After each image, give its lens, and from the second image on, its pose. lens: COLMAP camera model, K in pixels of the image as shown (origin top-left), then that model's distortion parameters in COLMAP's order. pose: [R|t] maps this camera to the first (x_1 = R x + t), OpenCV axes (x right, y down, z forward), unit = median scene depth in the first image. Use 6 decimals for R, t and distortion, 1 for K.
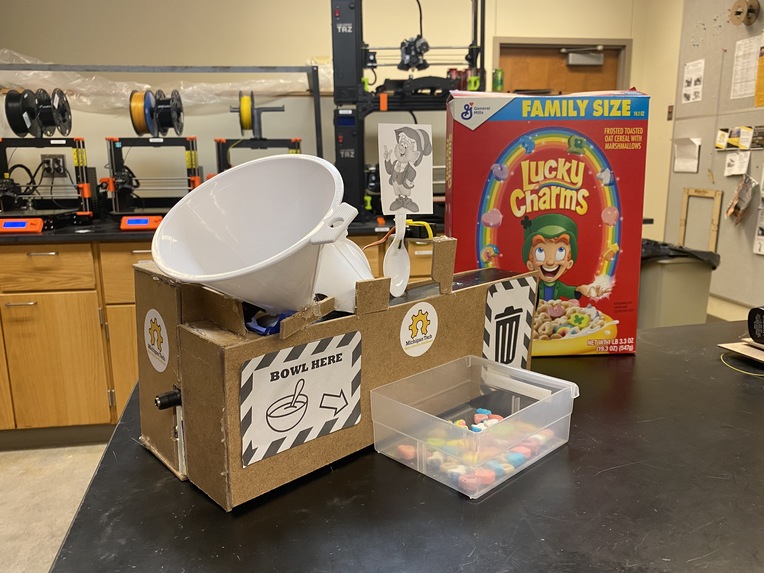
lens RADIAL K [[591.4, 0, 382.0], [0, 591.4, 286.5], [0, 0, 1]] dist [0.045810, -0.094961]
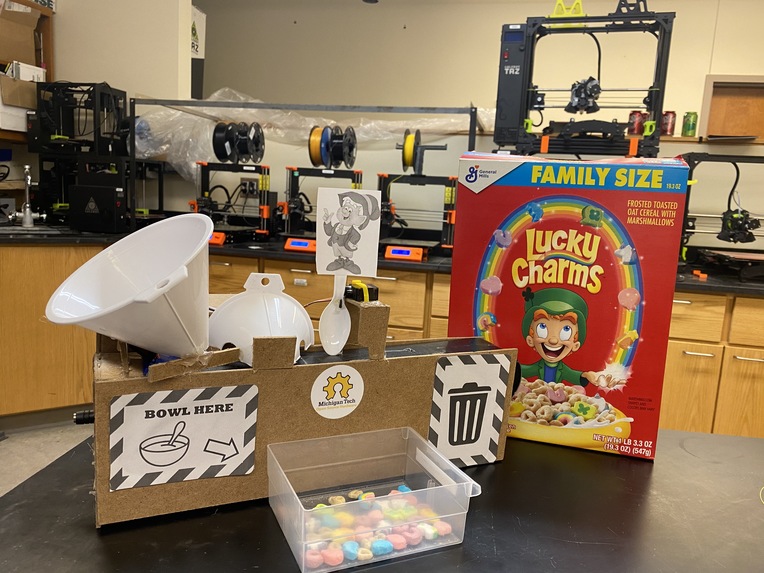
lens RADIAL K [[591.4, 0, 382.0], [0, 591.4, 286.5], [0, 0, 1]] dist [0.045810, -0.094961]
pose [[0.939094, 0.114921, -0.323877, 0.100478], [-0.131146, 0.990949, -0.028643, -0.019574], [0.317654, 0.069374, 0.945666, 0.015437]]
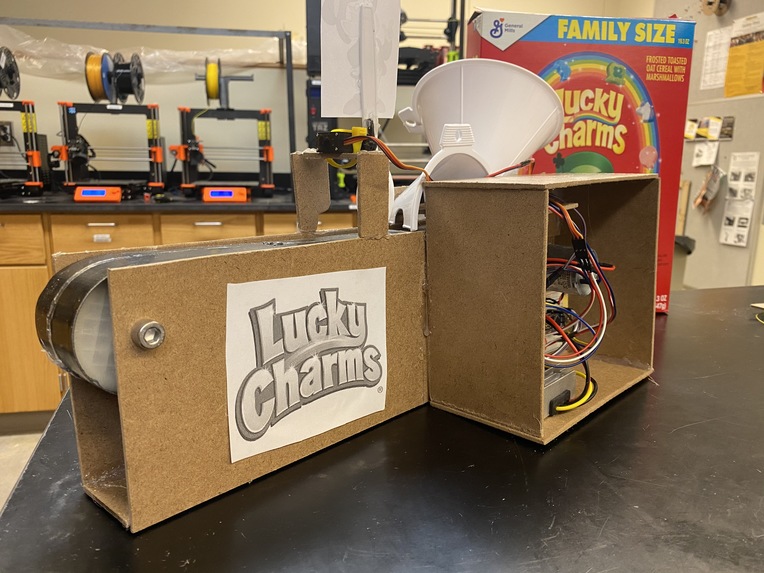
lens RADIAL K [[595.3, 0, 382.0], [0, 595.3, 286.5], [0, 0, 1]] dist [0.006836, -0.013872]
pose [[0.997612, 0.011905, 0.068031, -0.023388], [-0.012619, 0.999870, 0.010083, 0.022543], [-0.067902, -0.010918, 0.997632, 0.040539]]
